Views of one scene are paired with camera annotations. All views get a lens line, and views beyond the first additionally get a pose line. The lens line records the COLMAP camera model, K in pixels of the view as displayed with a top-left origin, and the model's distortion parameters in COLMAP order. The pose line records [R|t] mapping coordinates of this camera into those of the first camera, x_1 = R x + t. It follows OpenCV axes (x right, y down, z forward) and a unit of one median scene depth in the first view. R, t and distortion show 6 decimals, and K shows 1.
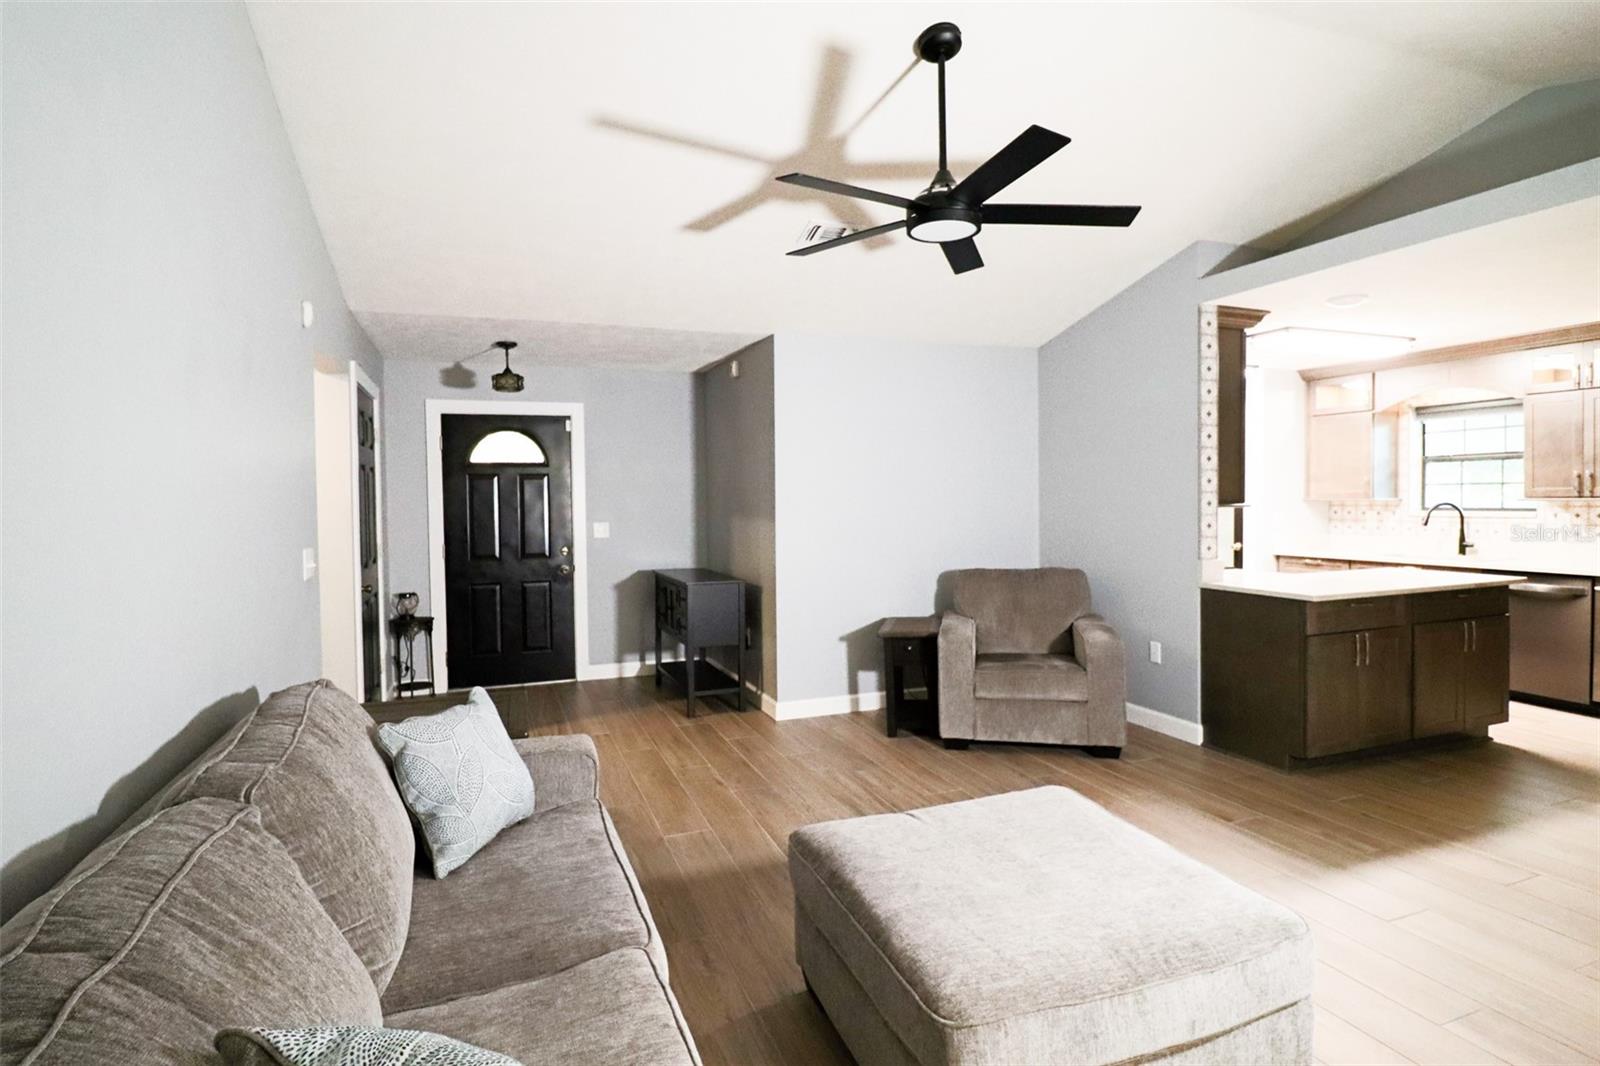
lens RADIAL K [[827.1, 0, 795.9], [0, 827.1, 532.6], [0, 0, 1]] dist [-0.002959, -0.006320]
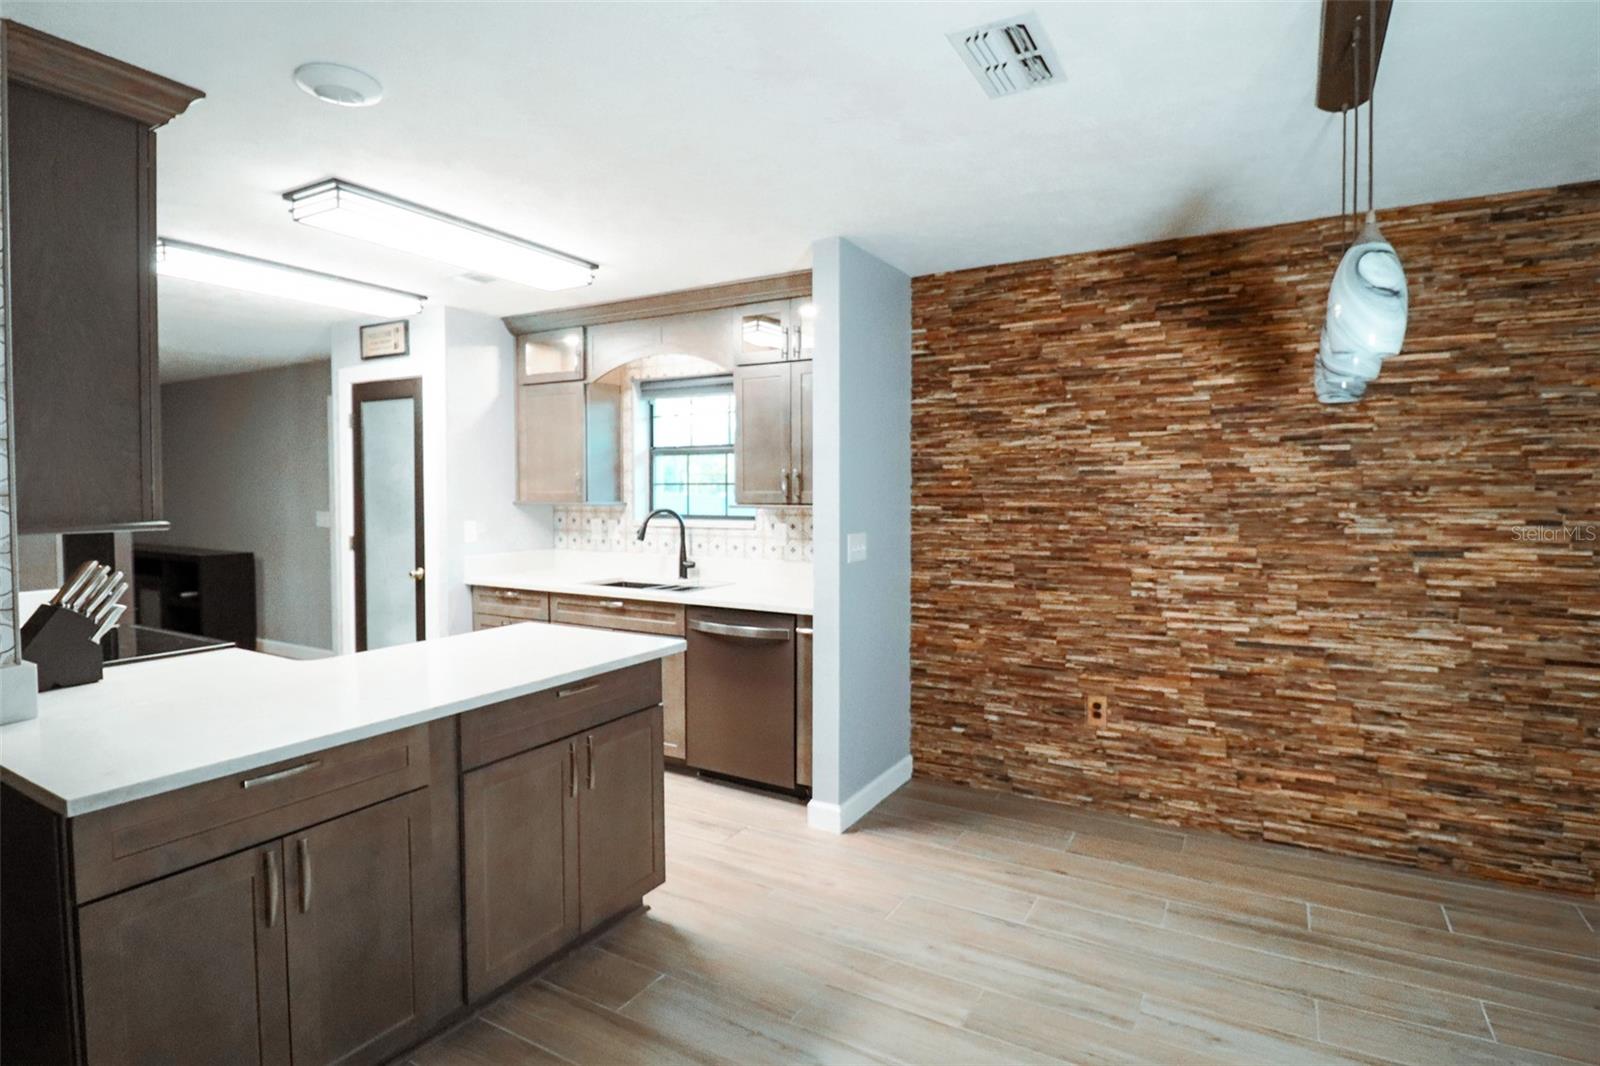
lens RADIAL K [[827.1, 0, 798.7], [0, 827.1, 526.9], [0, 0, 1]] dist [-0.002959, -0.006320]
pose [[0.777635, -0.015808, 0.628517, 0.403228], [0.014679, 0.999868, 0.006987, -0.022950], [-0.628544, 0.003793, 0.777765, 0.334114]]
